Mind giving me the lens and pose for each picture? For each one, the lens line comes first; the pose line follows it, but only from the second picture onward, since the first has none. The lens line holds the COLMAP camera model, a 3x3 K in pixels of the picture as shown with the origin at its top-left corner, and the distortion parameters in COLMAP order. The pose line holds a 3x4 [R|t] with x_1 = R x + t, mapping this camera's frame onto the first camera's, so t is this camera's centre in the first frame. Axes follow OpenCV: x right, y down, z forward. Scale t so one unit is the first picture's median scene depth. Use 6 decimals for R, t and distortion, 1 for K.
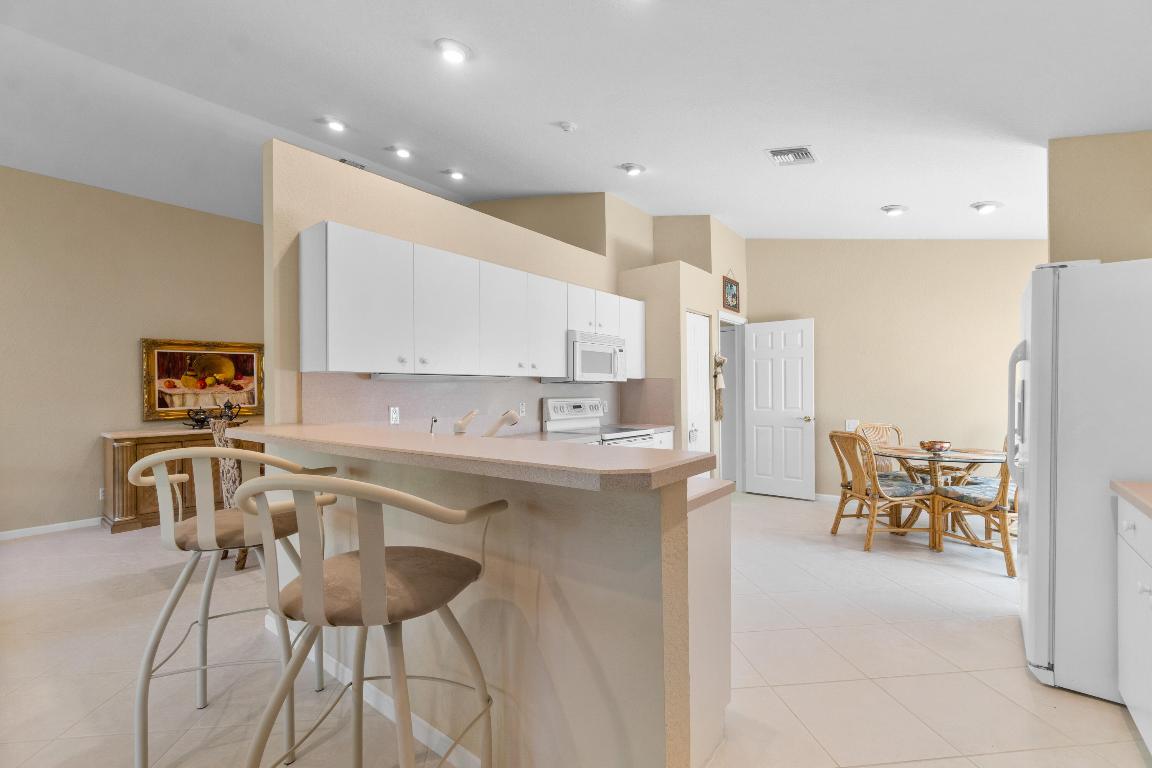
lens RADIAL K [[498.0, 0, 572.2], [0, 498.0, 388.7], [0, 0, 1]] dist [0.000522, -0.000545]
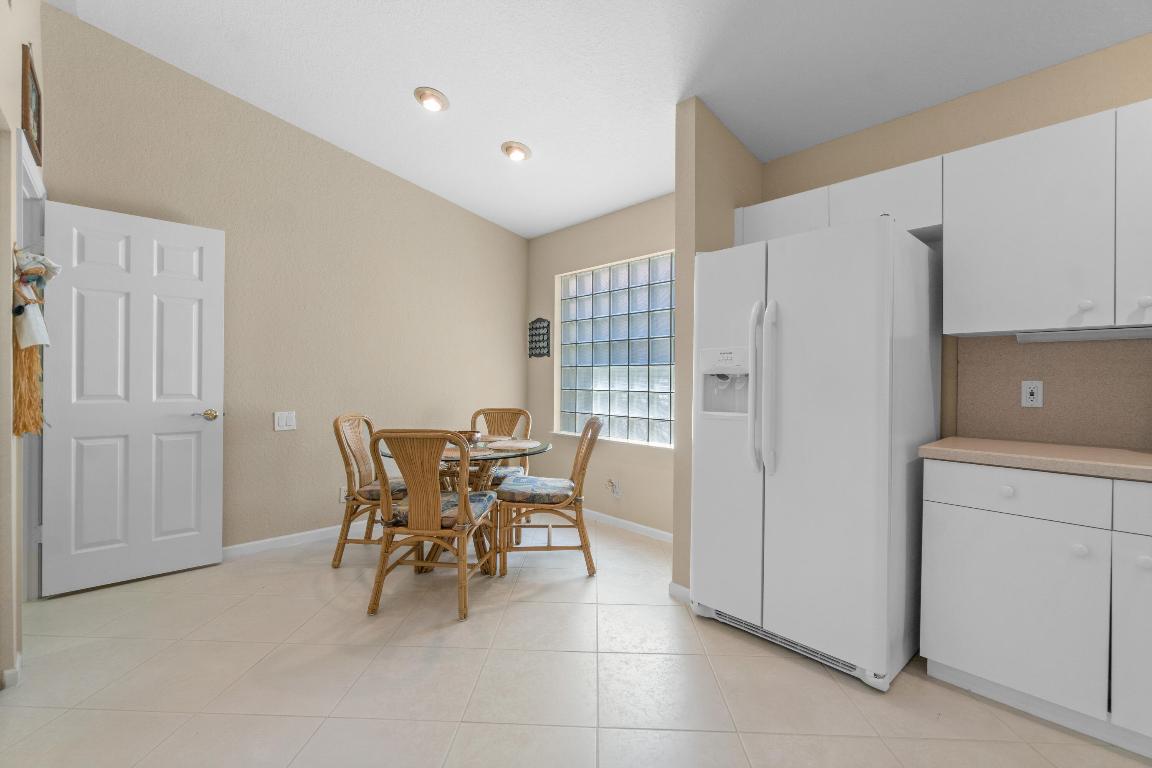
lens RADIAL K [[498.0, 0, 576.0], [0, 498.0, 381.1], [0, 0, 1]] dist [0.000522, -0.000545]
pose [[0.148325, 0.001244, 0.988938, -0.000533], [-0.011318, 0.999936, 0.000440, 0.020411], [-0.988874, -0.011258, 0.148329, 0.559047]]
